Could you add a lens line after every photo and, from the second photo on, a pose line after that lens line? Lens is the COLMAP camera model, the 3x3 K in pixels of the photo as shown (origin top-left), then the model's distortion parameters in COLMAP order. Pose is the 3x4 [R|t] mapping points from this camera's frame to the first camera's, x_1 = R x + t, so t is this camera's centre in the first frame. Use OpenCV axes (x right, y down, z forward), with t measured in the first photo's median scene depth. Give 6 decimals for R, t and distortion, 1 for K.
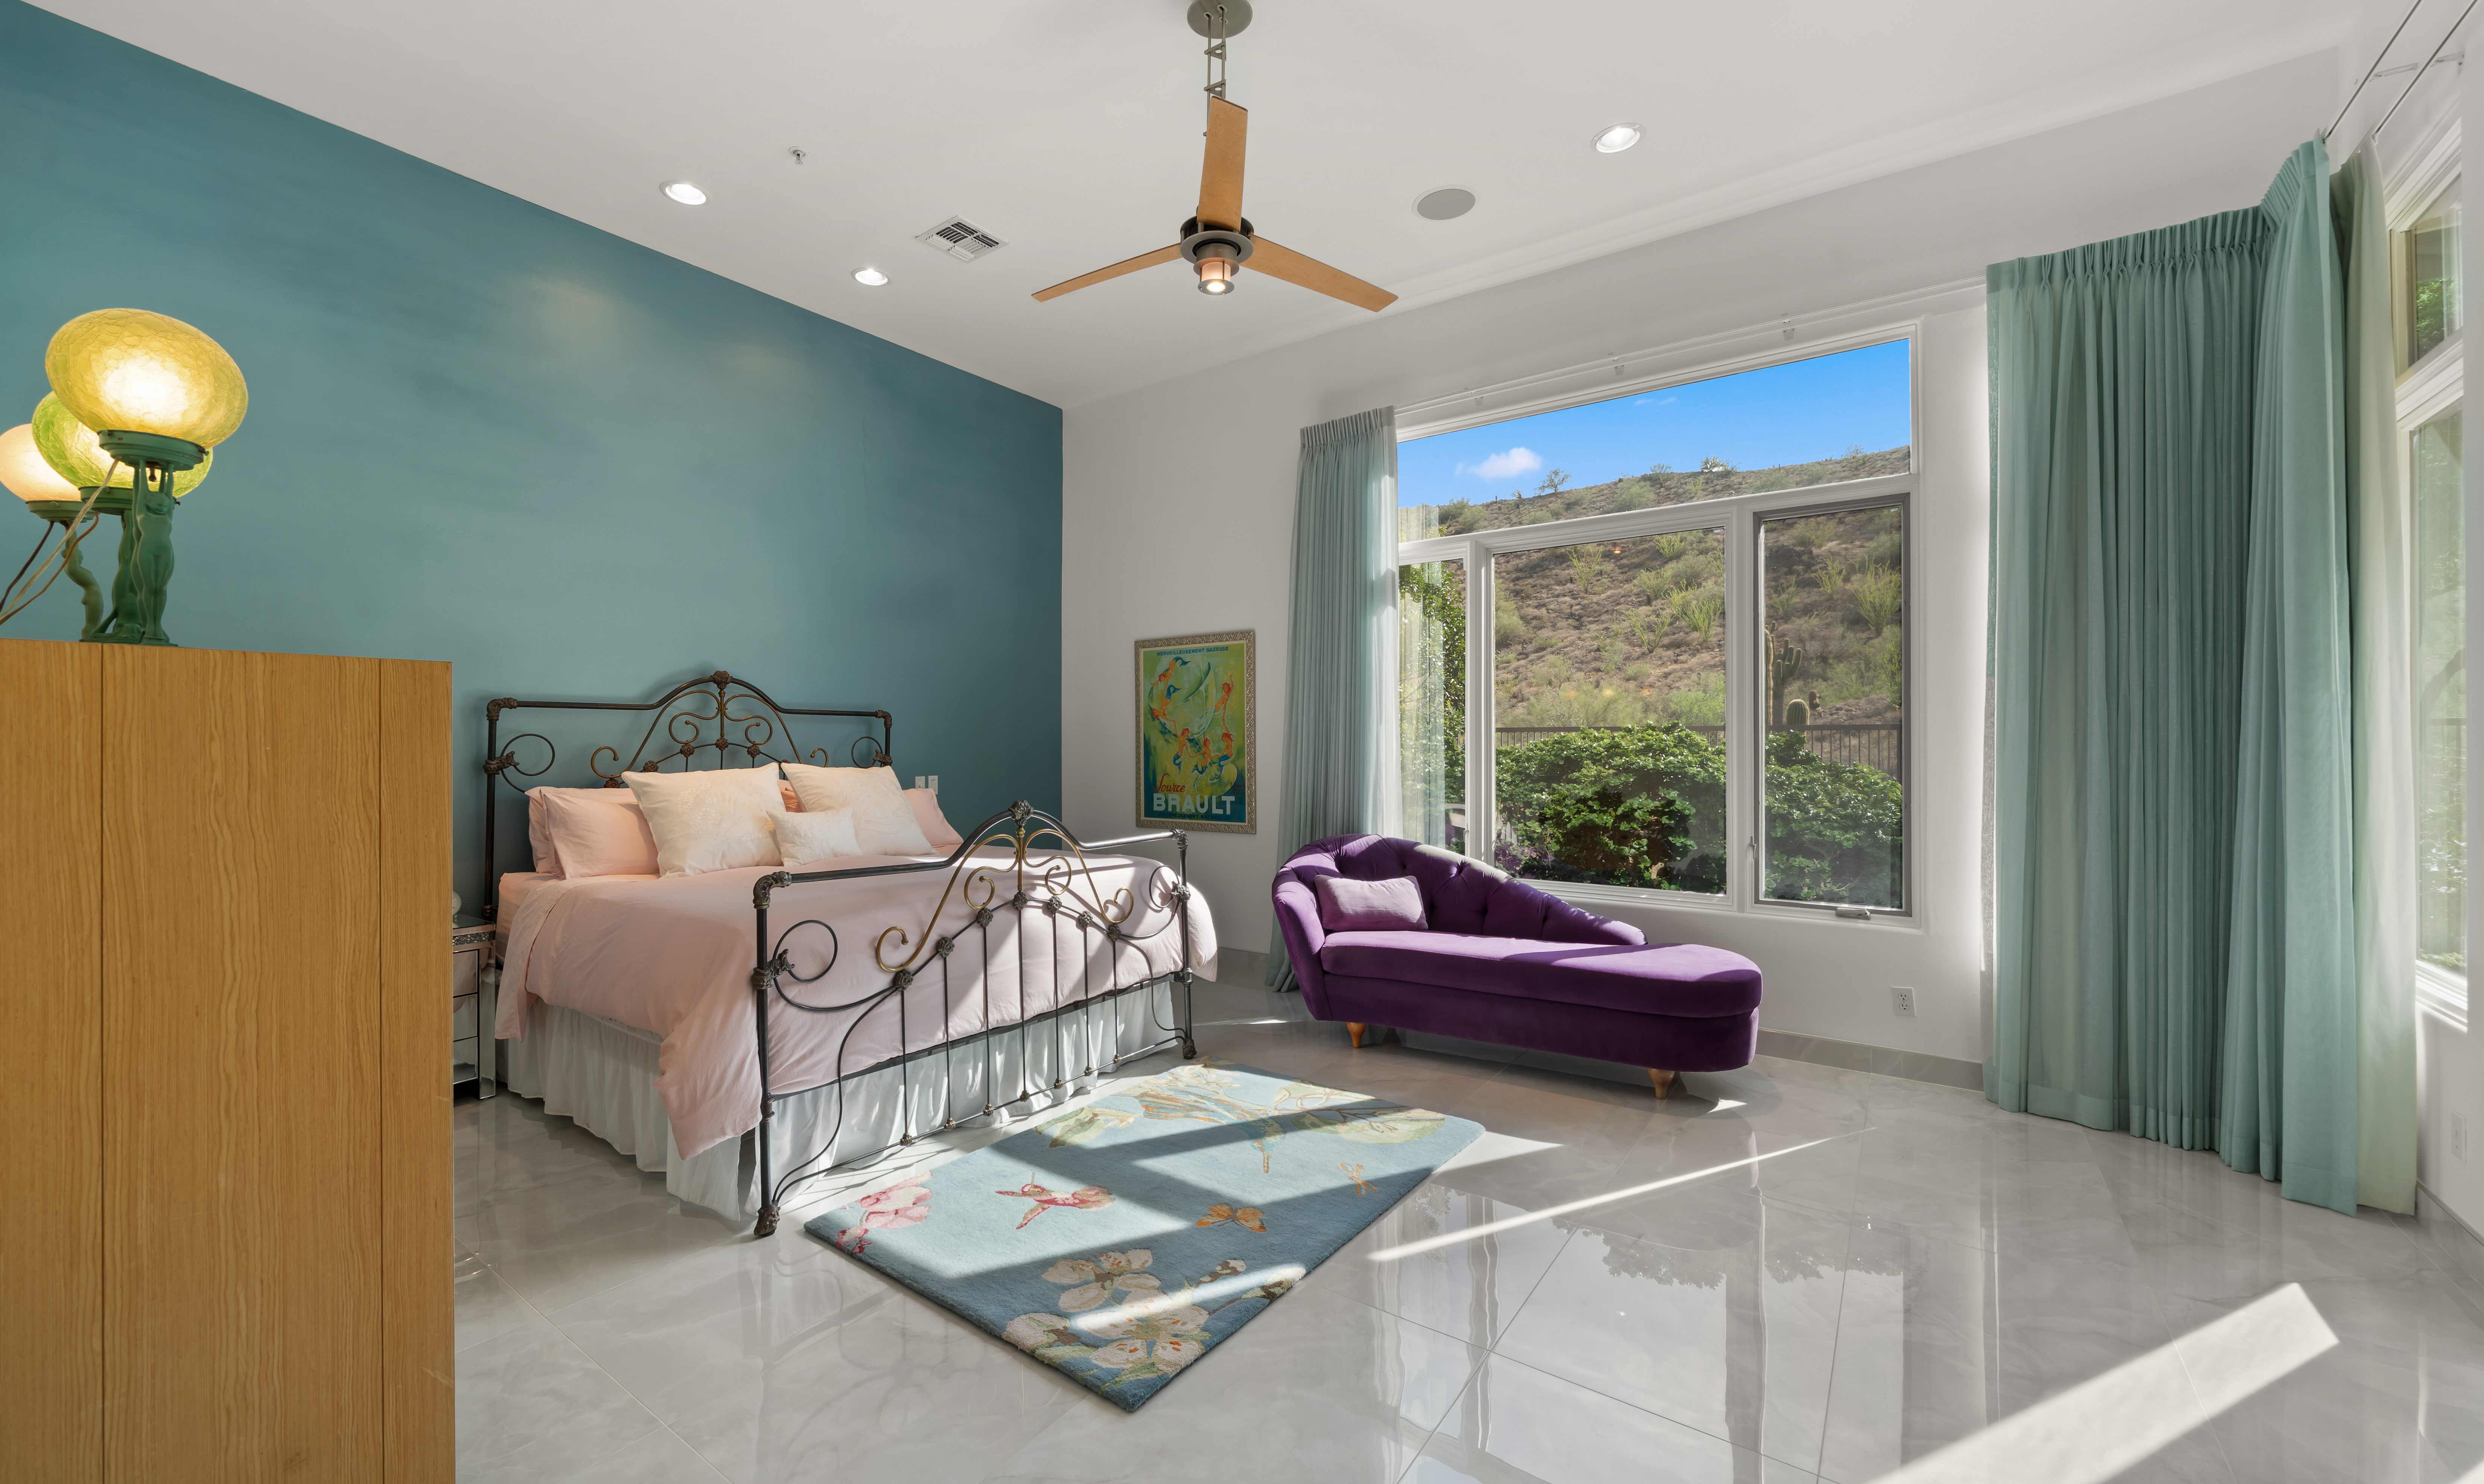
lens RADIAL K [[972.6, 0, 1231.7], [0, 972.6, 745.7], [0, 0, 1]] dist [0.000994, 0.000048]
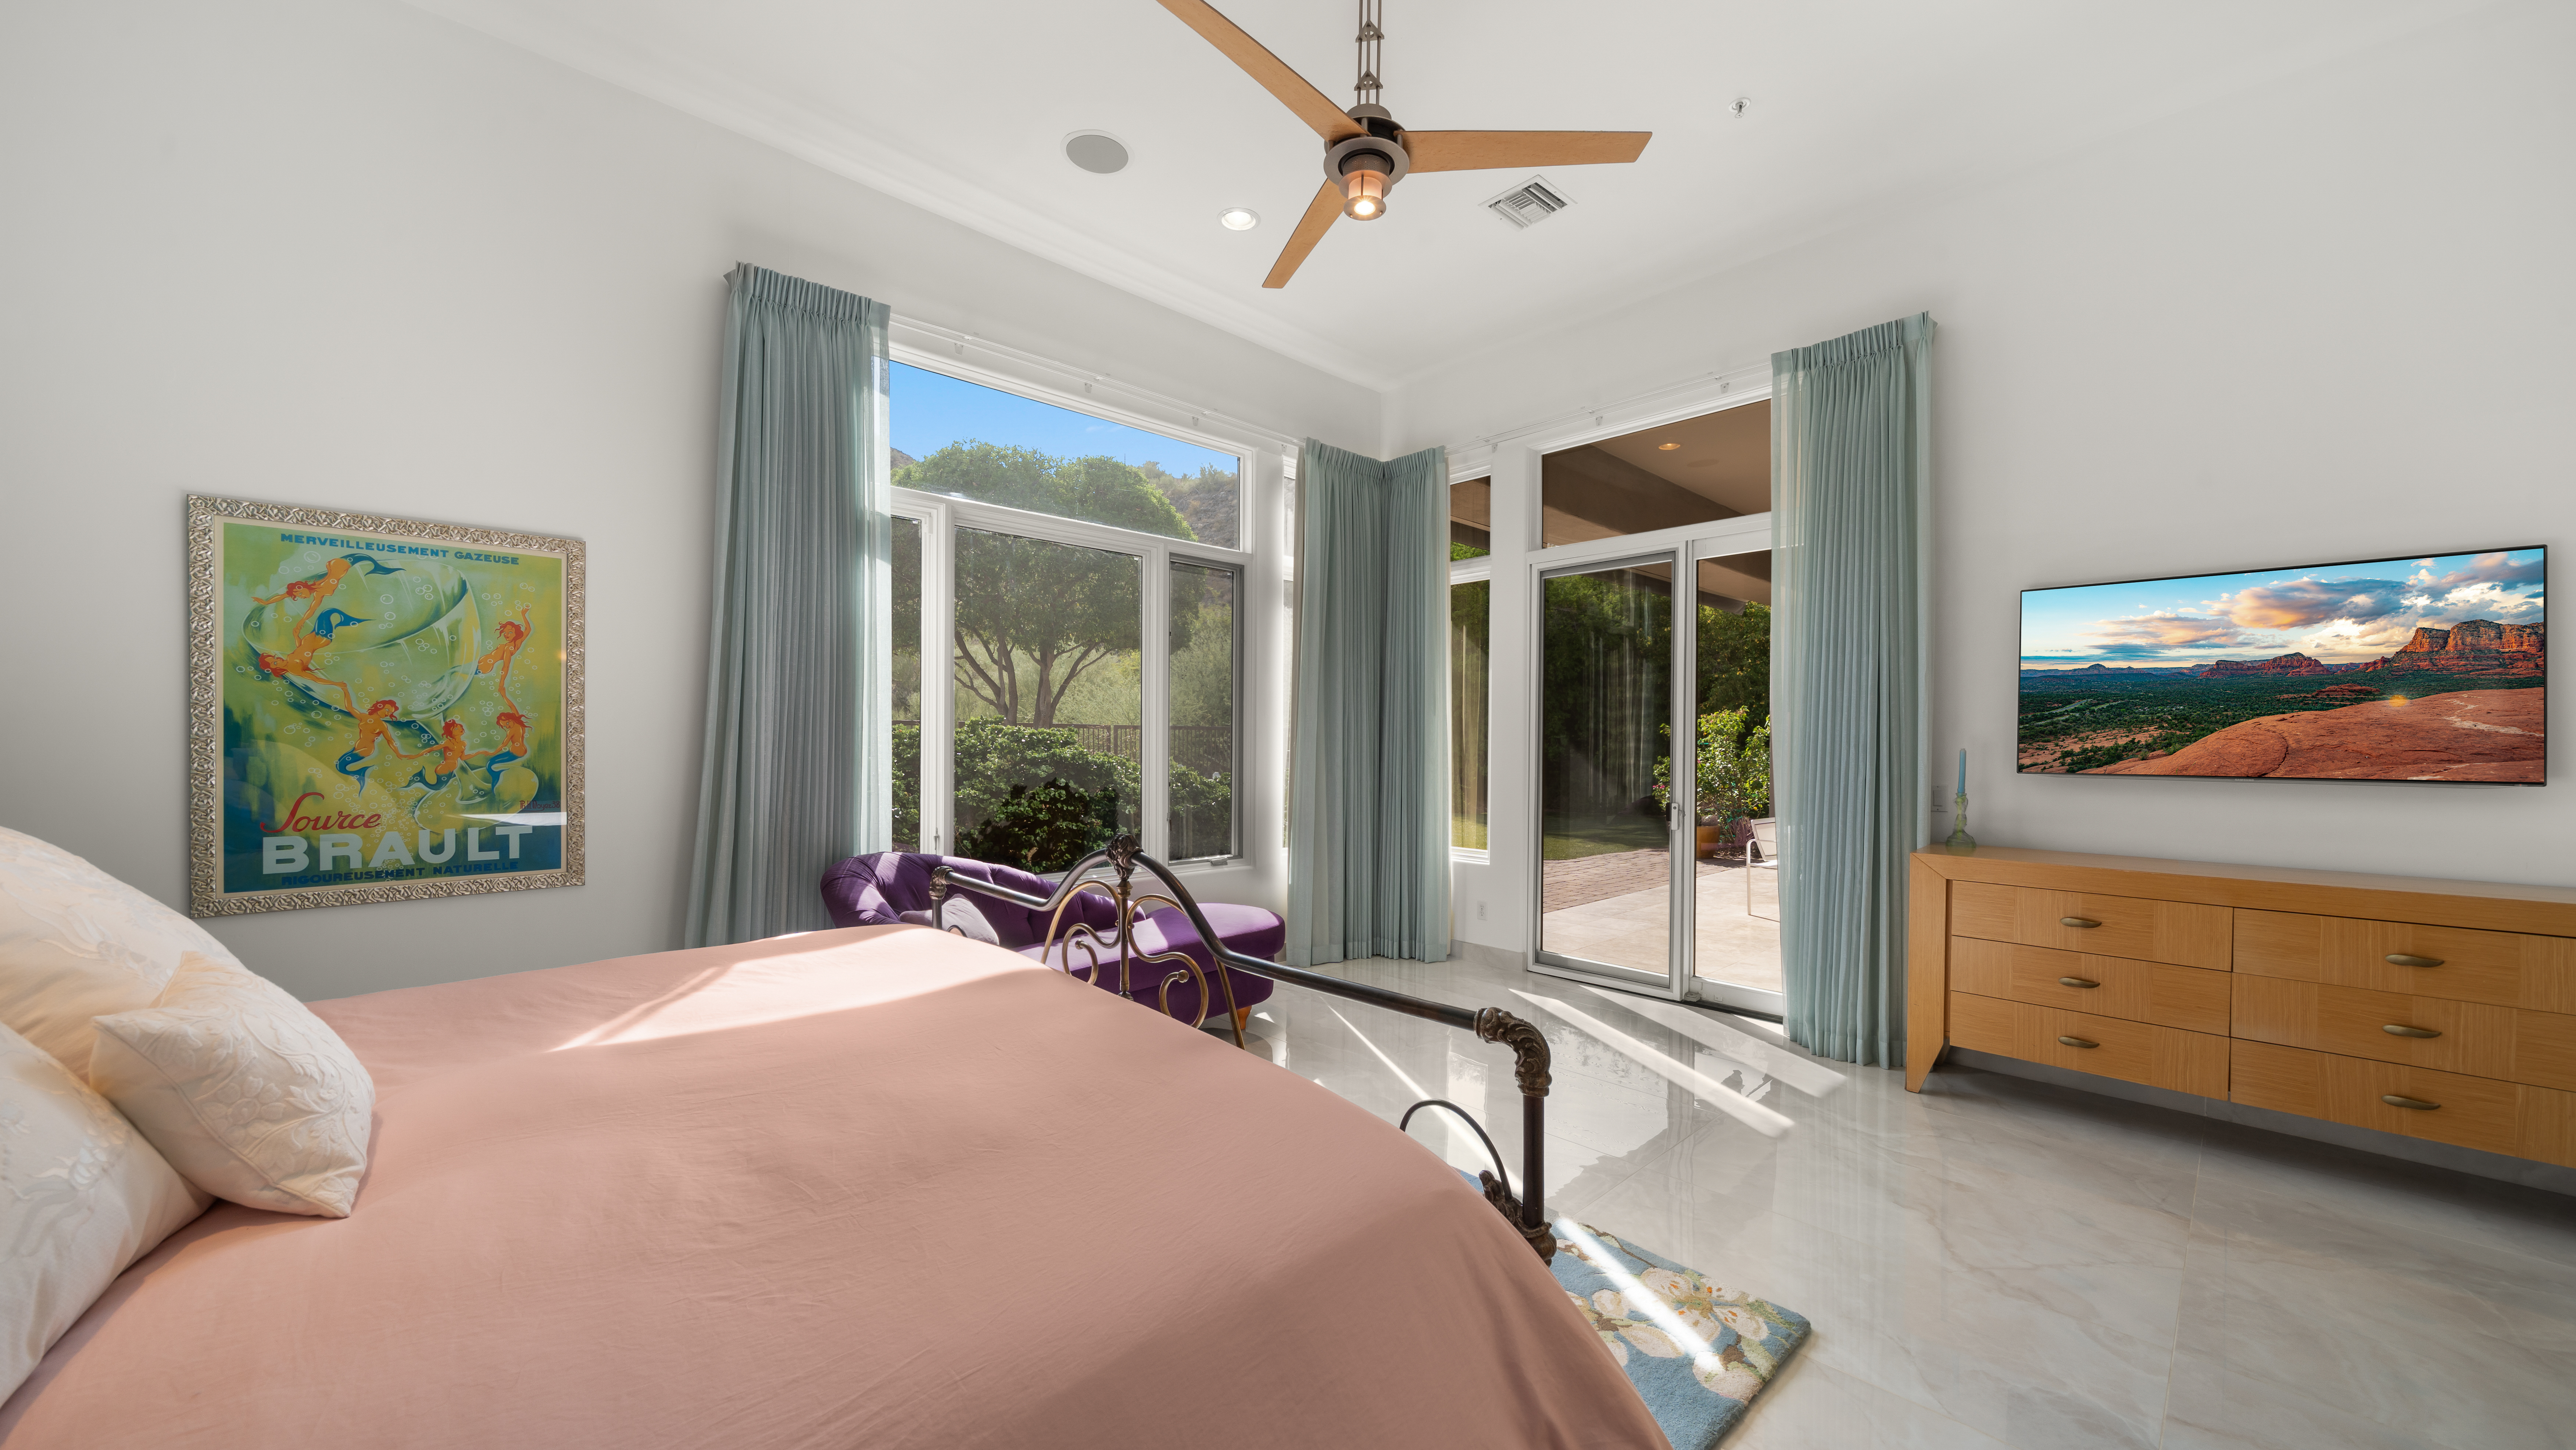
lens RADIAL K [[908.6, 0, 1277.2], [0, 908.6, 738.4], [0, 0, 1]] dist [-0.001593, -0.000097]
pose [[0.201722, -0.000171, 0.979443, -0.418581], [-0.010565, 0.999941, 0.002351, -0.004098], [-0.979386, -0.010822, 0.201709, 0.457949]]
